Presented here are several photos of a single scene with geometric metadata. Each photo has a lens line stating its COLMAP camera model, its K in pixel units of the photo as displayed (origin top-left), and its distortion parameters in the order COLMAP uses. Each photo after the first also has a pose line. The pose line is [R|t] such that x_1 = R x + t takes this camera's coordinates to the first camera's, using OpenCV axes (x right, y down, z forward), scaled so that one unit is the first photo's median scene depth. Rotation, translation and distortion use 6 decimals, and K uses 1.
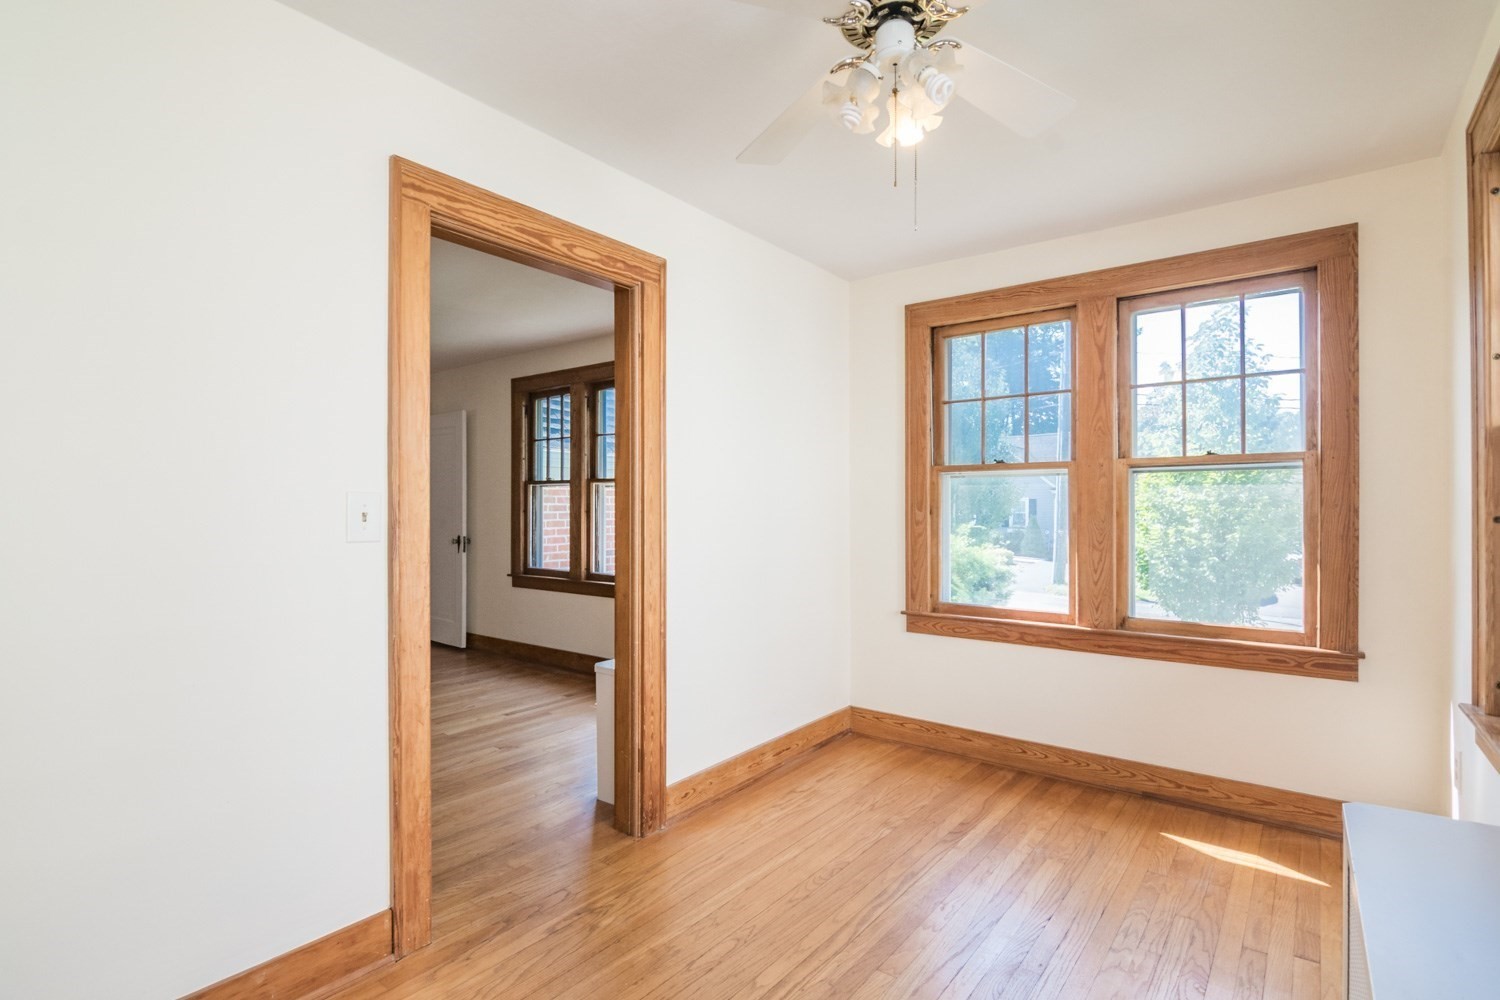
lens RADIAL K [[727.1, 0, 763.0], [0, 727.1, 500.2], [0, 0, 1]] dist [-0.003010, -0.001086]
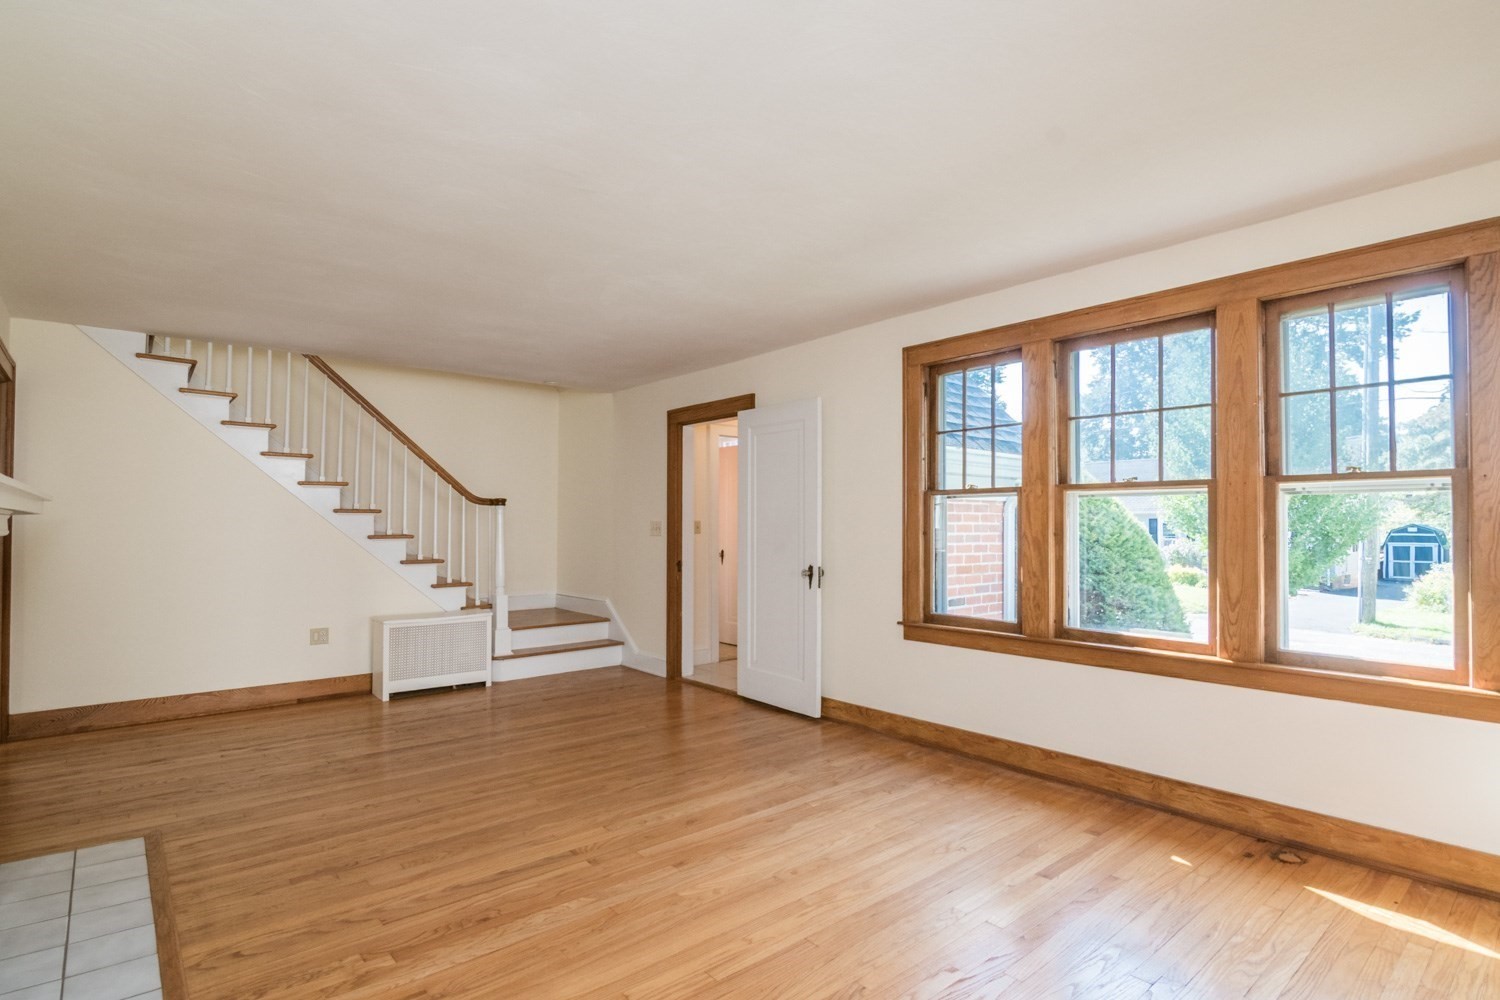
lens RADIAL K [[727.1, 0, 745.1], [0, 727.1, 506.6], [0, 0, 1]] dist [-0.003010, -0.001086]
pose [[0.980103, -0.003869, -0.198453, -0.356919], [-0.000235, 0.999787, -0.020650, 0.004124], [0.198490, 0.020286, 0.979893, 0.271743]]
